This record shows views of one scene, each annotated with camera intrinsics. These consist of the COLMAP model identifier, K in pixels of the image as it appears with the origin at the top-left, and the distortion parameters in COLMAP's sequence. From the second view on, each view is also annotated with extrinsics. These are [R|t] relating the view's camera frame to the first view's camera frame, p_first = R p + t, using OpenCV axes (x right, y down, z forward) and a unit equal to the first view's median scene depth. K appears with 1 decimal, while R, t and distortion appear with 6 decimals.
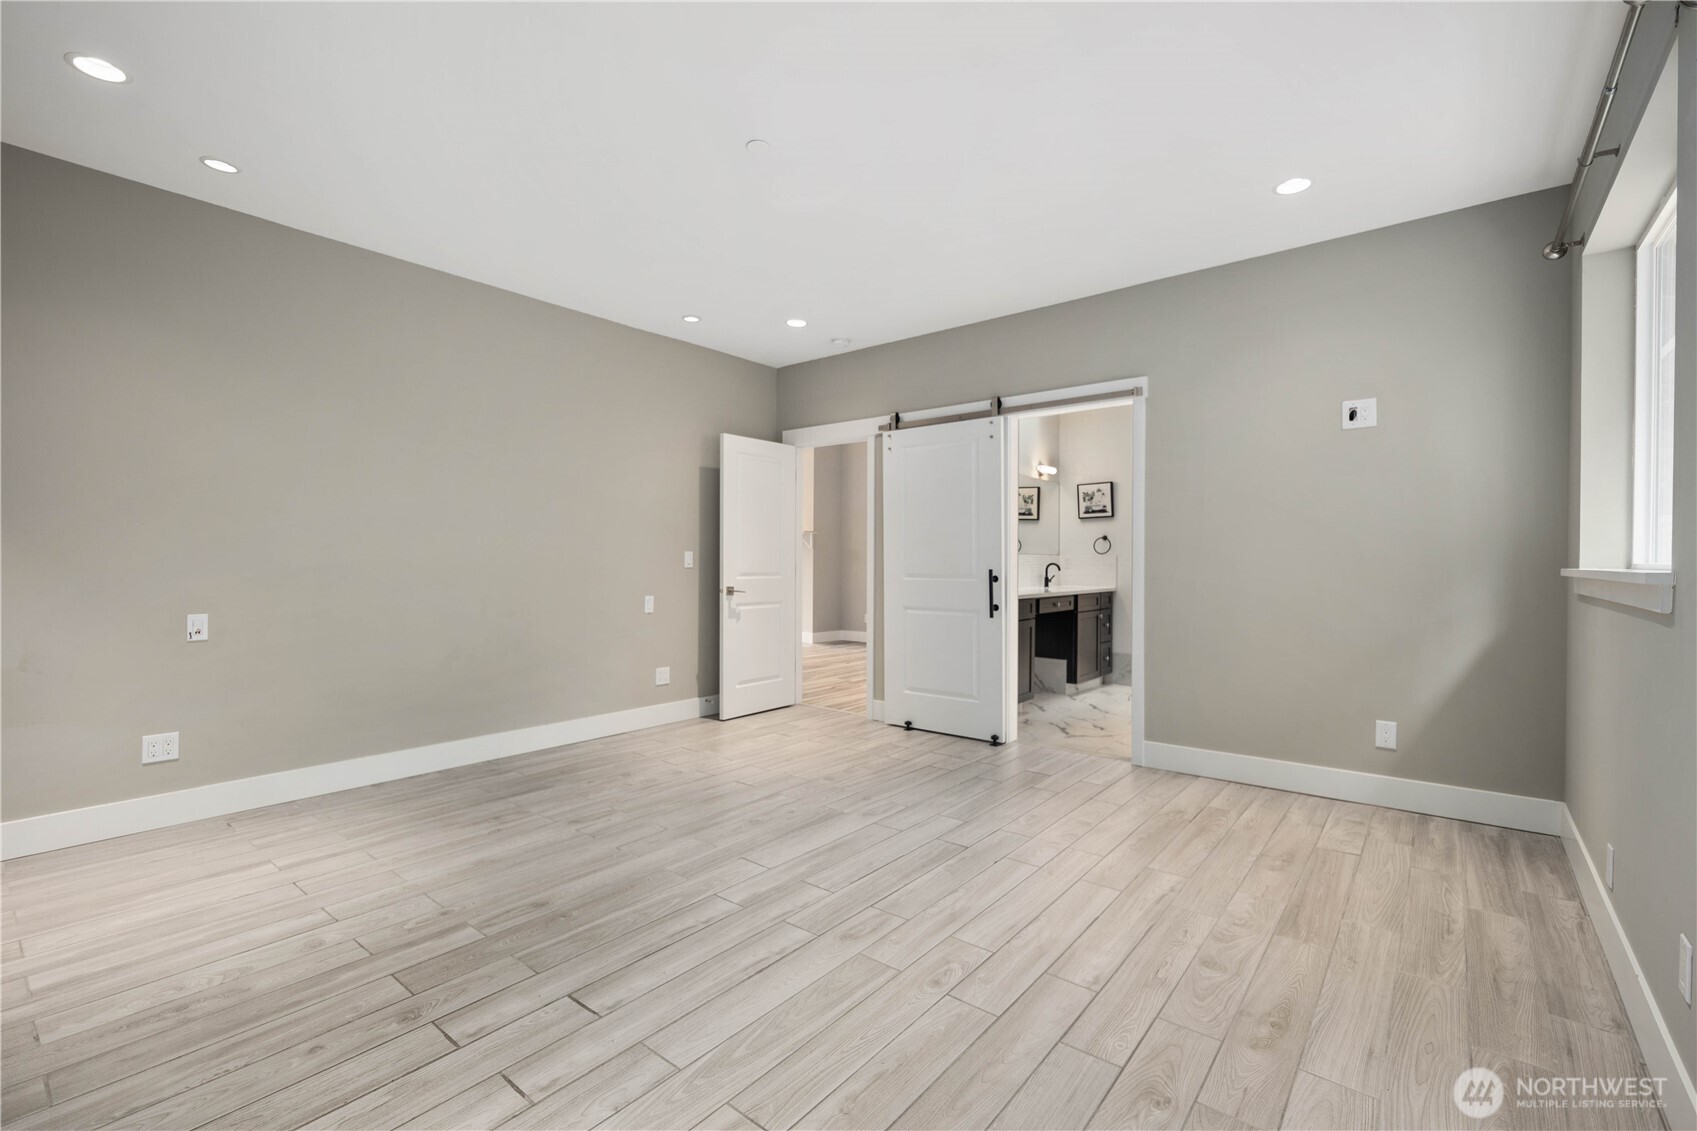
lens RADIAL K [[746.3, 0, 849.3], [0, 746.3, 559.0], [0, 0, 1]] dist [0.012234, -0.004746]
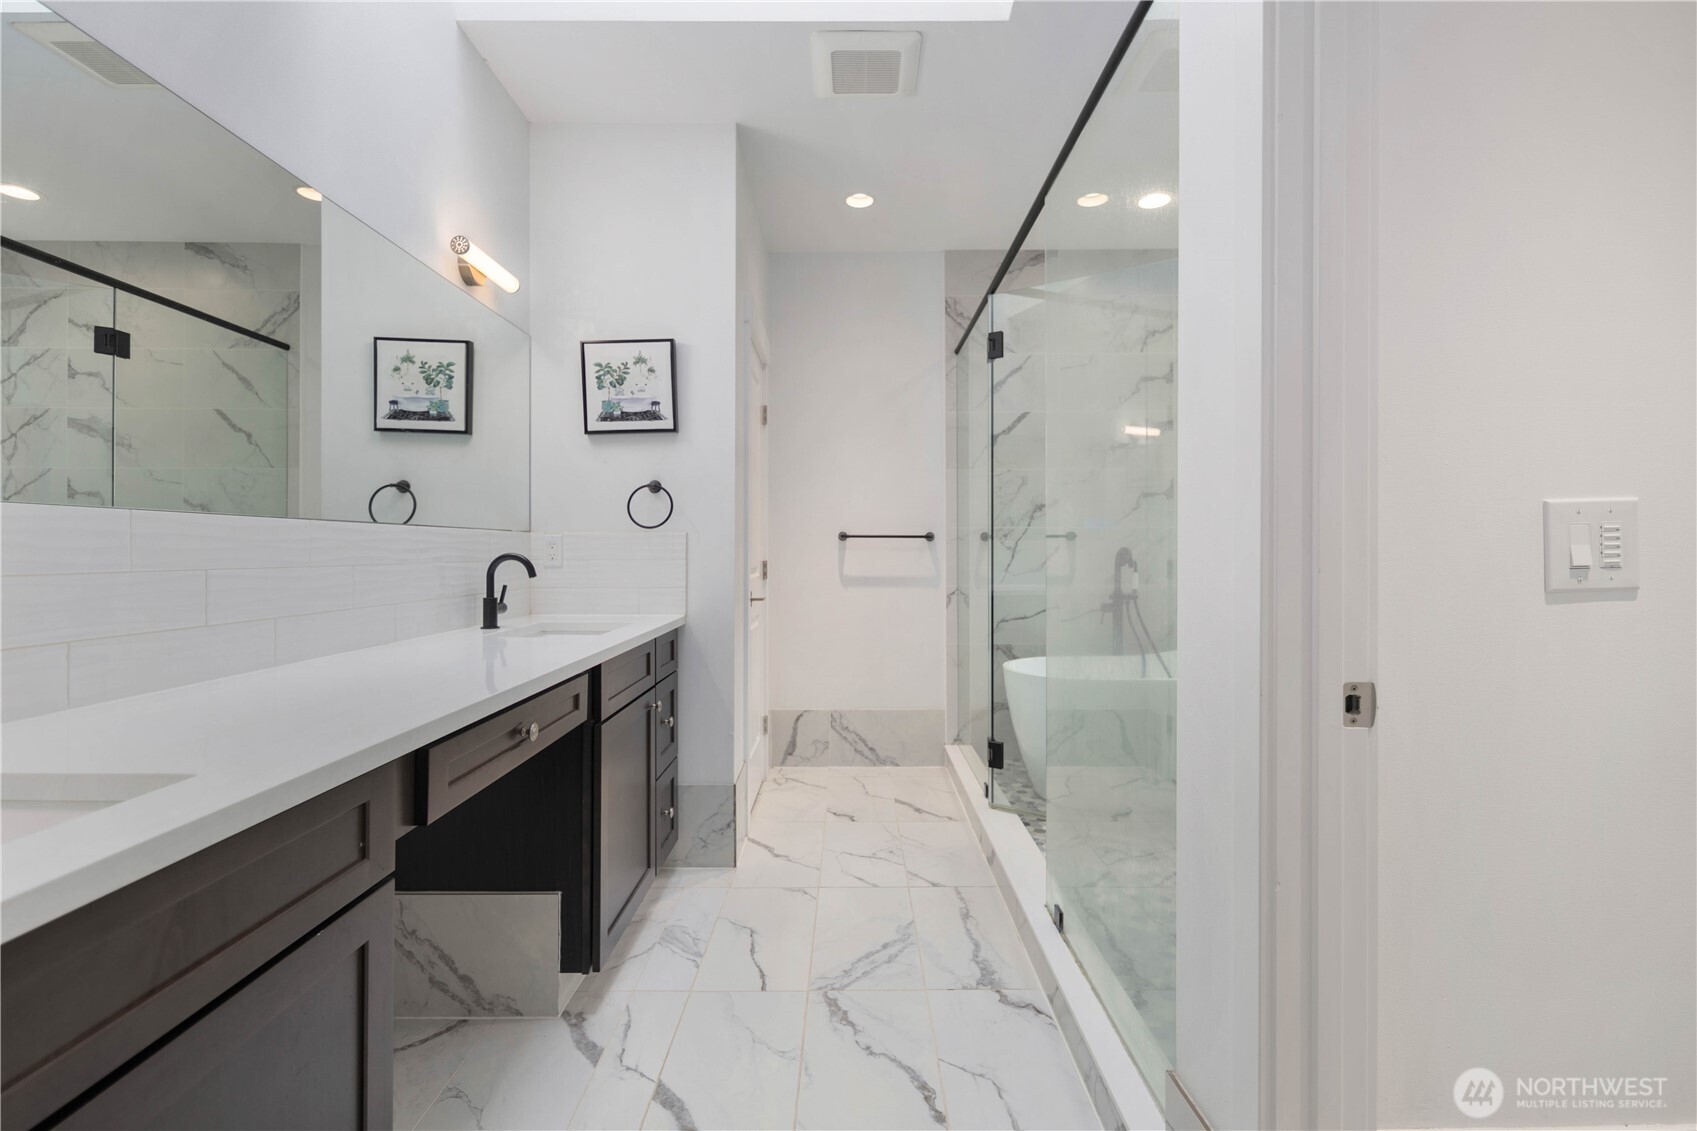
lens RADIAL K [[747.7, 0, 850.3], [0, 747.7, 542.8], [0, 0, 1]] dist [-0.000525, 0.000112]
pose [[0.774167, -0.002010, 0.632978, 0.237926], [0.004620, 0.999986, -0.002476, 0.002308], [-0.632964, 0.004841, 0.774166, 0.859842]]
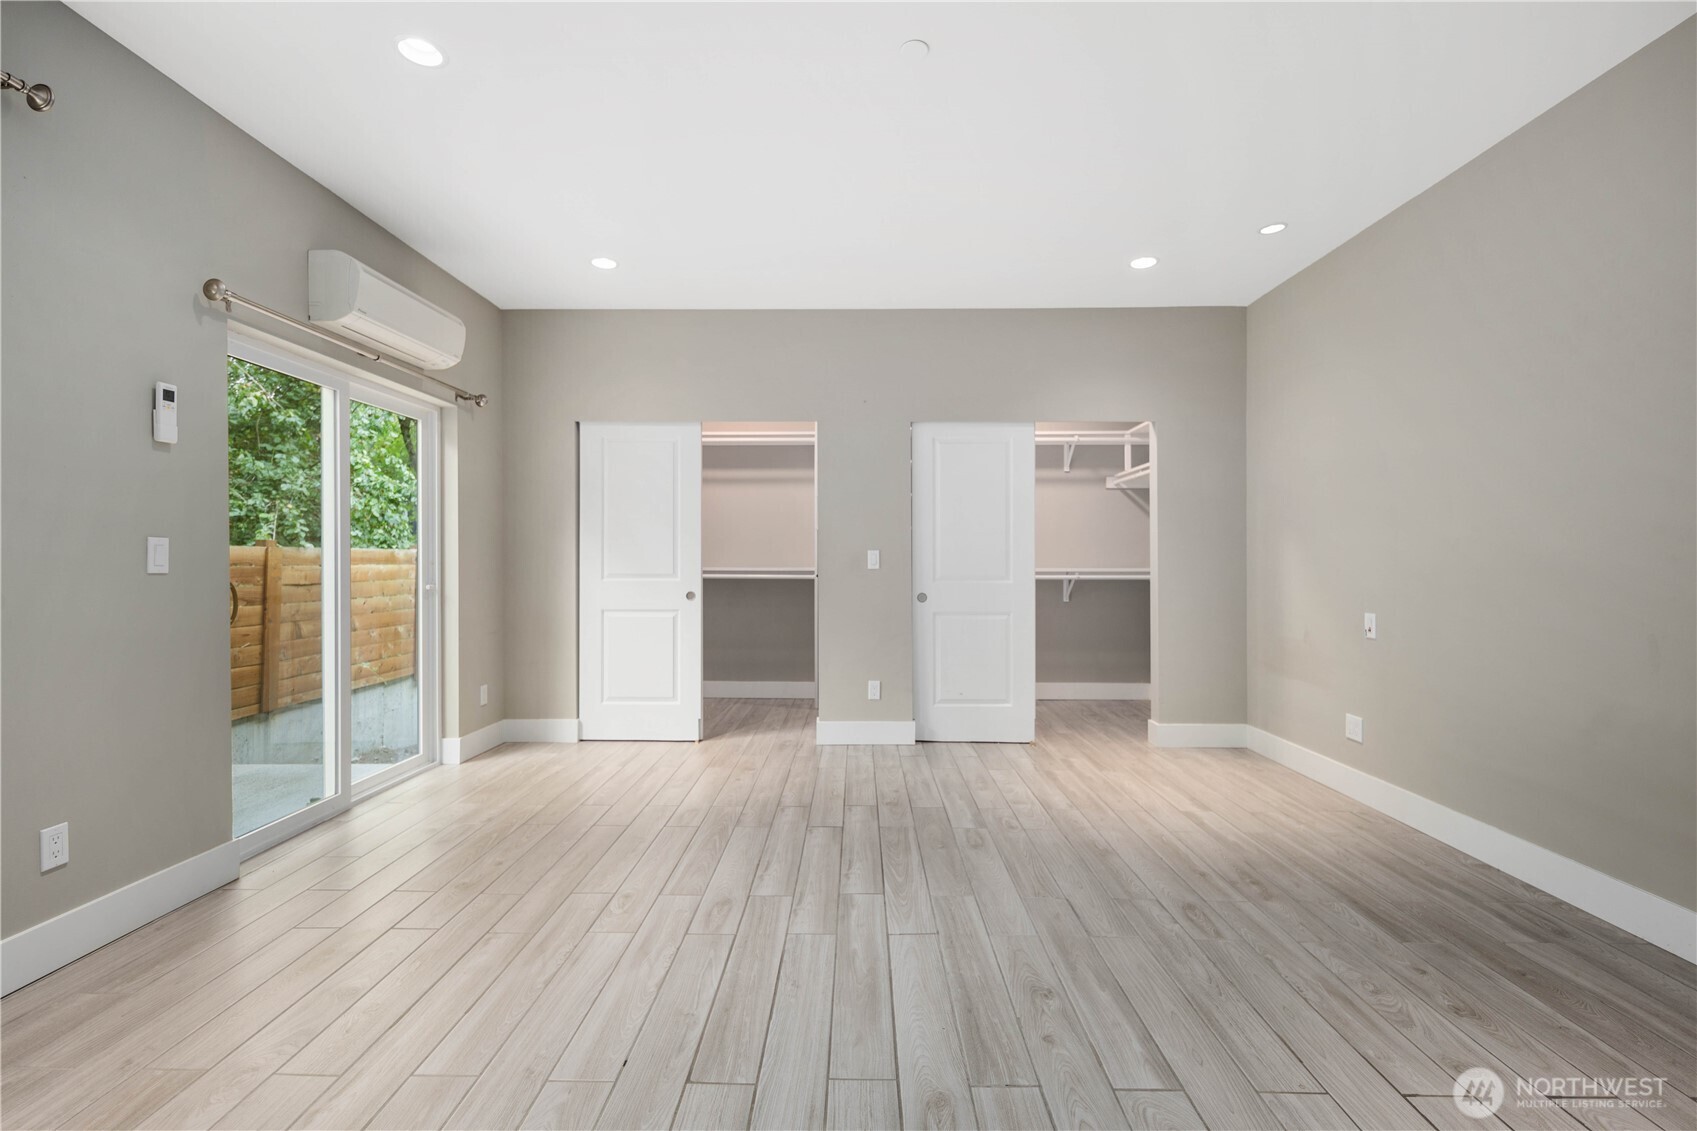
lens RADIAL K [[746.3, 0, 849.3], [0, 746.3, 559.0], [0, 0, 1]] dist [0.012234, -0.004746]
pose [[-0.788632, -0.006574, -0.614830, 0.374065], [-0.004115, 0.999977, -0.005414, 0.005001], [0.614851, -0.001739, -0.788641, 1.389783]]
